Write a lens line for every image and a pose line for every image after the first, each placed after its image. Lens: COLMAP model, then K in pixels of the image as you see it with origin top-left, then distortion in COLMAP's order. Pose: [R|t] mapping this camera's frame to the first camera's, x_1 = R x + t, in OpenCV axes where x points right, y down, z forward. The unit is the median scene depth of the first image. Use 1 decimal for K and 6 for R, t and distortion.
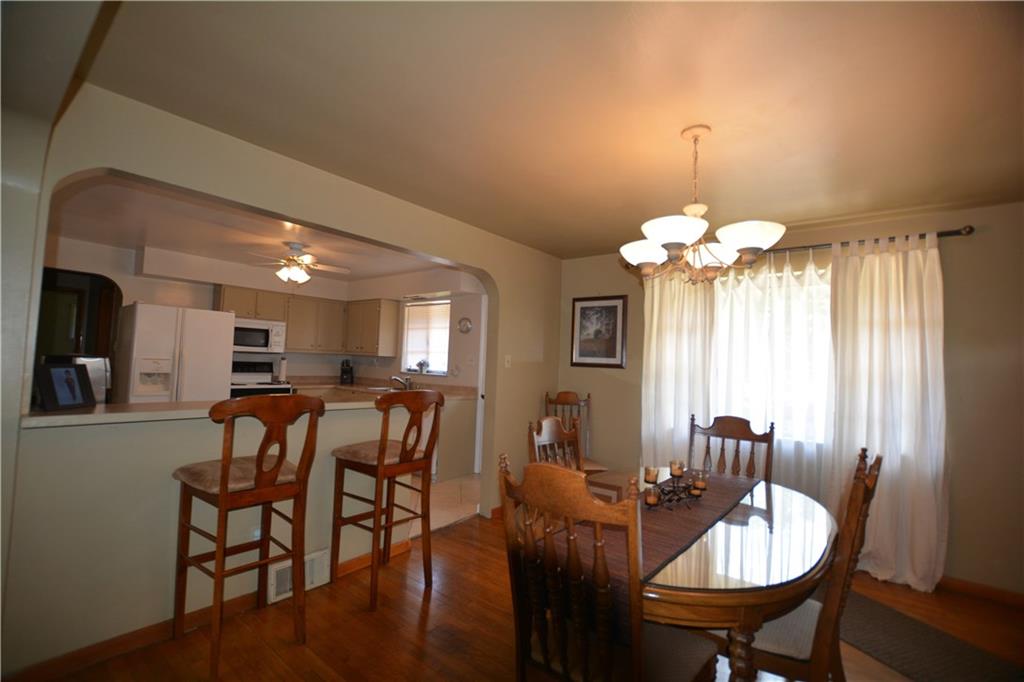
lens RADIAL K [[453.4, 0, 502.5], [0, 453.4, 340.5], [0, 0, 1]] dist [-0.024939, 0.000938]
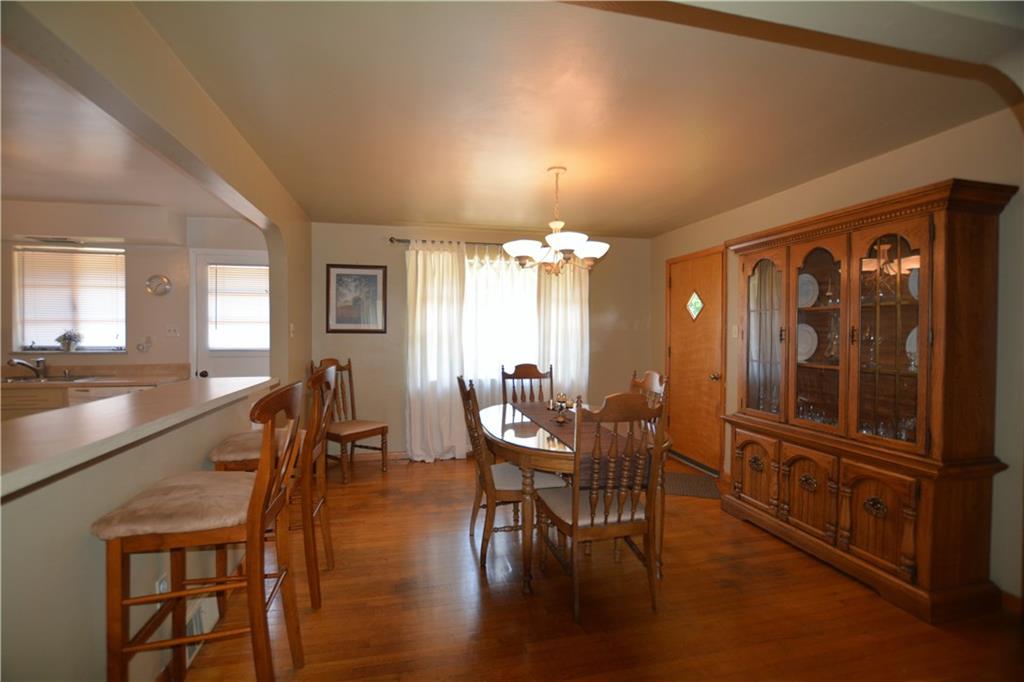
lens RADIAL K [[453.4, 0, 502.5], [0, 453.4, 340.5], [0, 0, 1]] dist [-0.024939, 0.000938]
pose [[0.624561, -0.051321, 0.779288, -0.329238], [-0.016505, 0.996748, 0.078870, -0.009776], [-0.780802, -0.062121, 0.621683, 0.076018]]
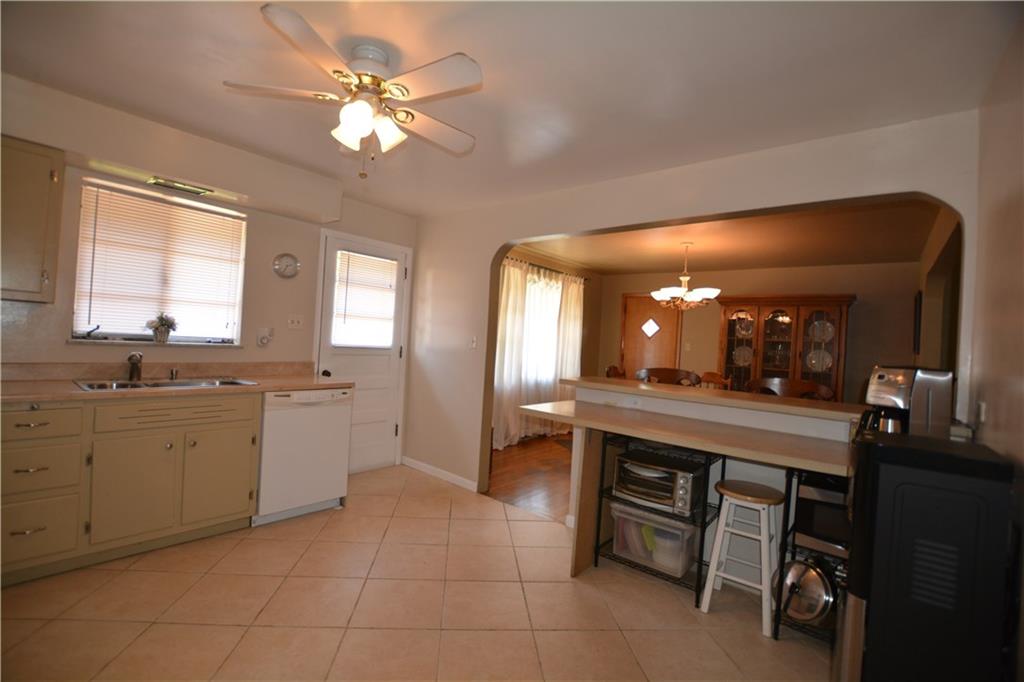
lens RADIAL K [[453.4, 0, 502.5], [0, 453.4, 340.5], [0, 0, 1]] dist [-0.024939, 0.000938]
pose [[0.027874, -0.042511, 0.998707, -0.736550], [-0.109624, 0.992939, 0.045325, 0.008690], [-0.993582, -0.110746, 0.023017, 0.712297]]
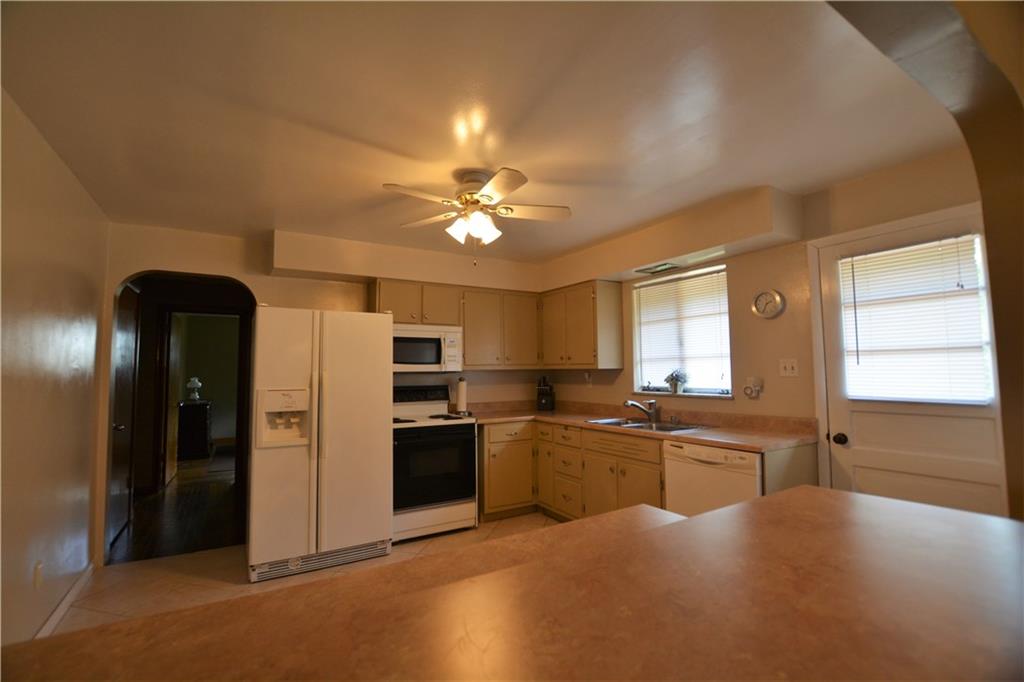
lens RADIAL K [[453.4, 0, 502.5], [0, 453.4, 340.5], [0, 0, 1]] dist [-0.024939, 0.000938]
pose [[0.938462, -0.070275, -0.338156, -0.211788], [0.061669, 0.997442, -0.036141, 0.010764], [0.339831, 0.013063, 0.940396, 0.411799]]
